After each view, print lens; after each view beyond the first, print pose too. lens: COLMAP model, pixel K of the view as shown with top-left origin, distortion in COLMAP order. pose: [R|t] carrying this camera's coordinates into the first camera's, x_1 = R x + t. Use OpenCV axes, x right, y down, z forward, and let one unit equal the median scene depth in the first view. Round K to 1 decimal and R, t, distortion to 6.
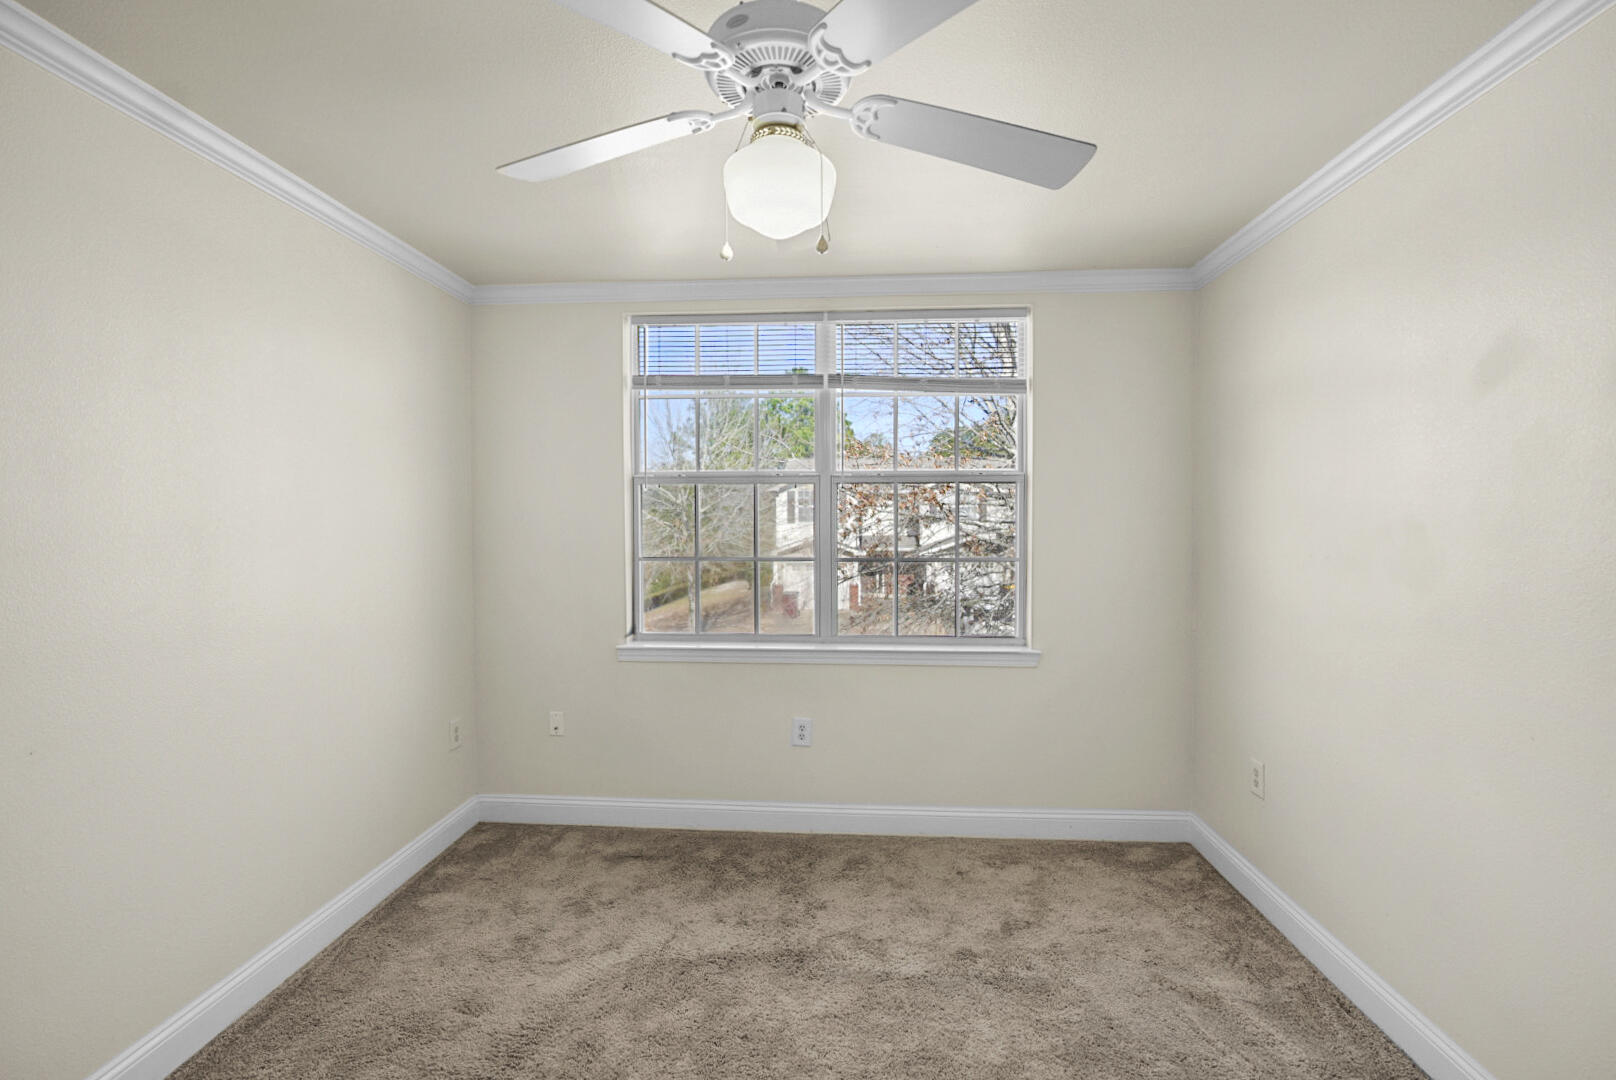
lens RADIAL K [[727.2, 0, 807.7], [0, 727.2, 545.7], [0, 0, 1]] dist [-0.008078, 0.000296]
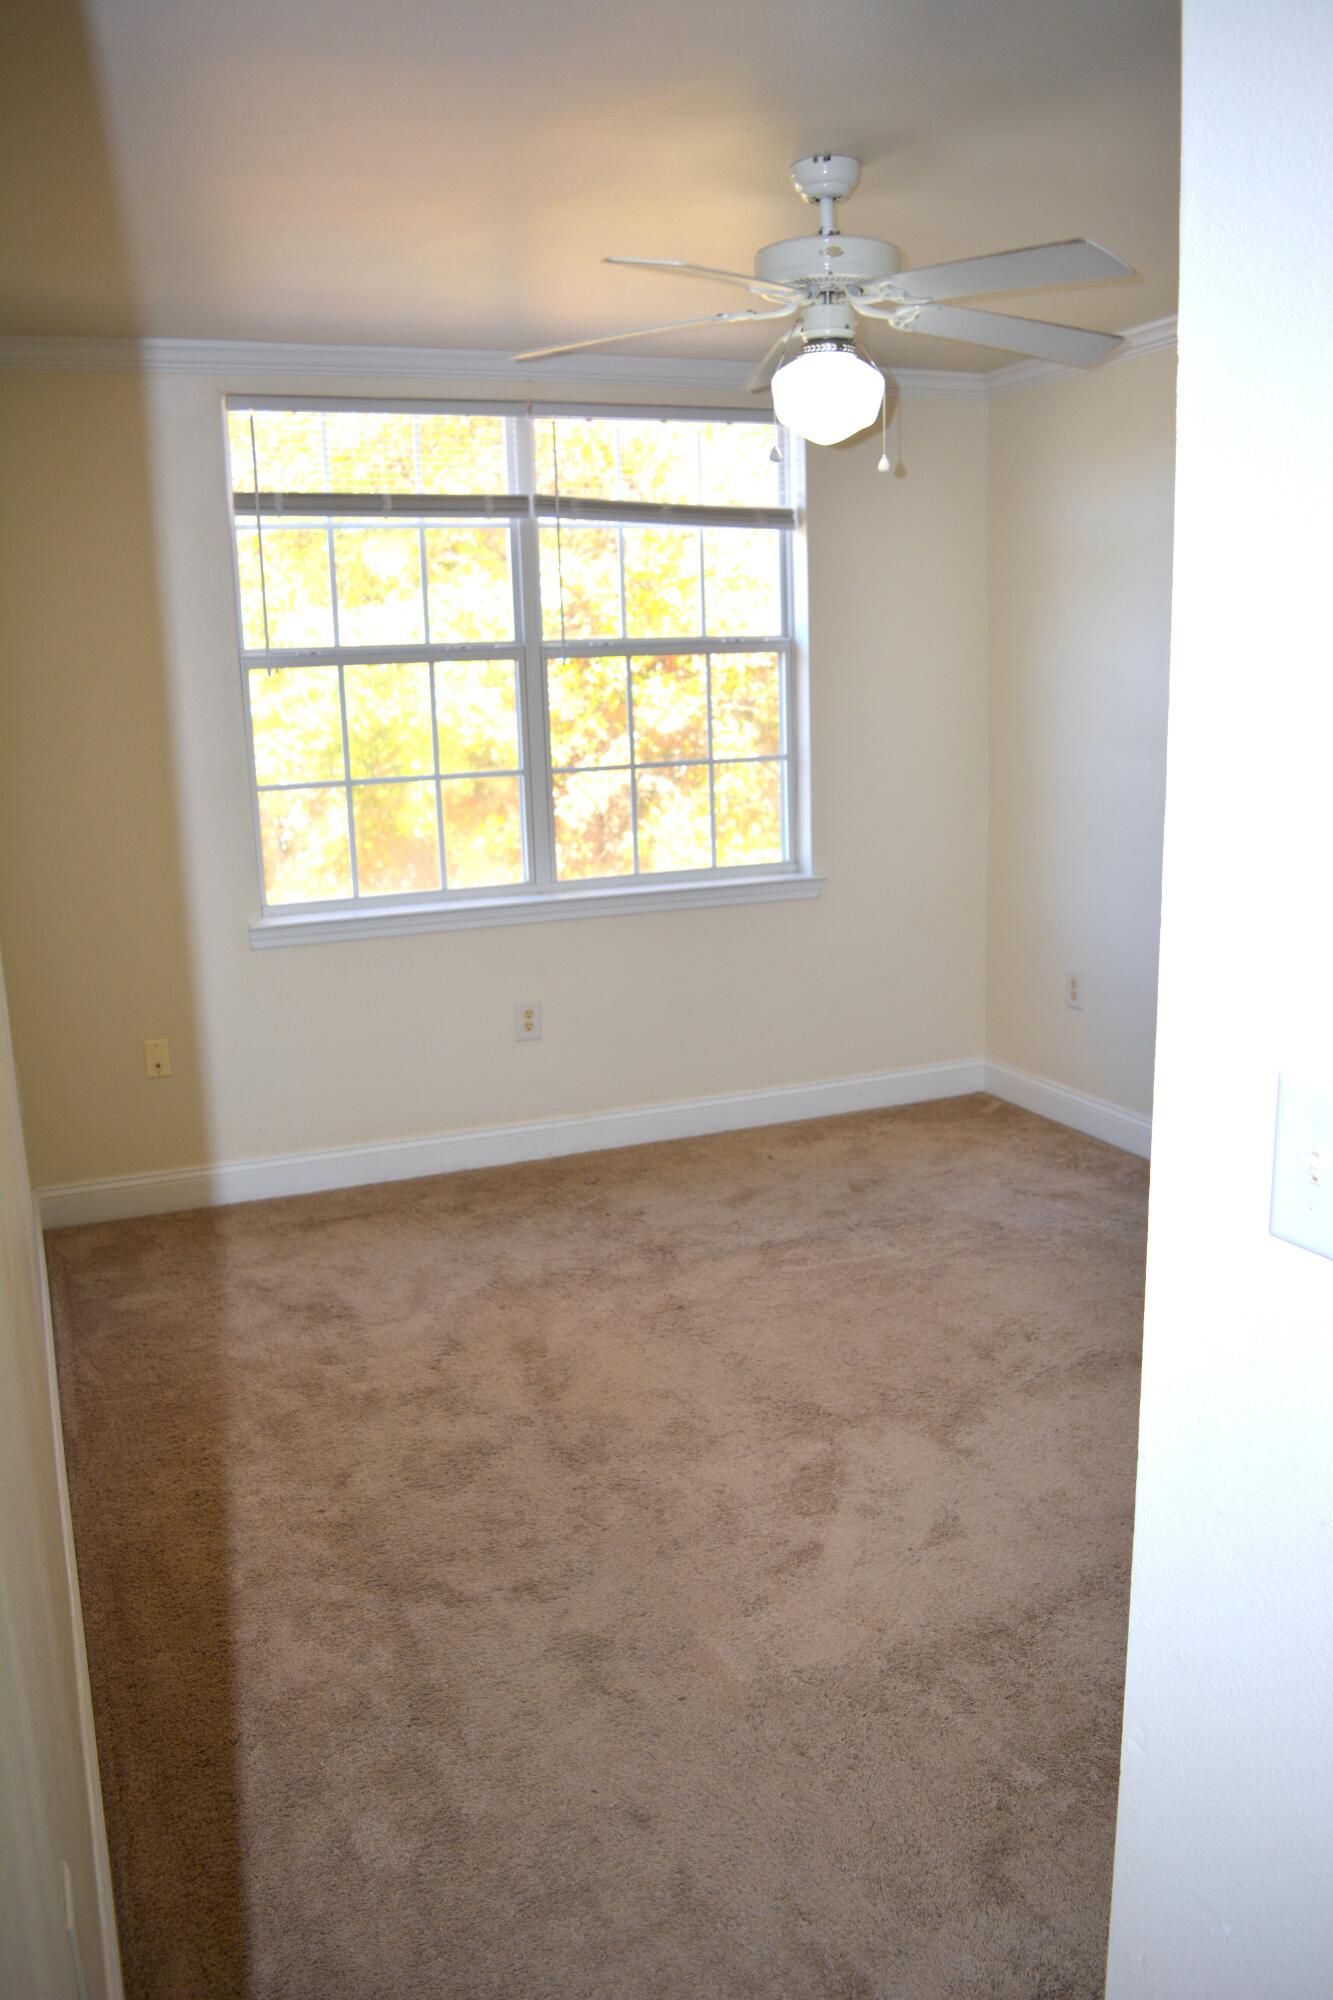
lens RADIAL K [[1557.3, 0, 659.9], [0, 1557.3, 1012.9], [0, 0, 1]] dist [-0.090594, 0.024739]
pose [[0.898775, -0.121661, 0.421191, -0.583235], [0.046934, 0.981904, 0.183471, -0.023185], [-0.435891, -0.145130, 0.888221, -0.431879]]
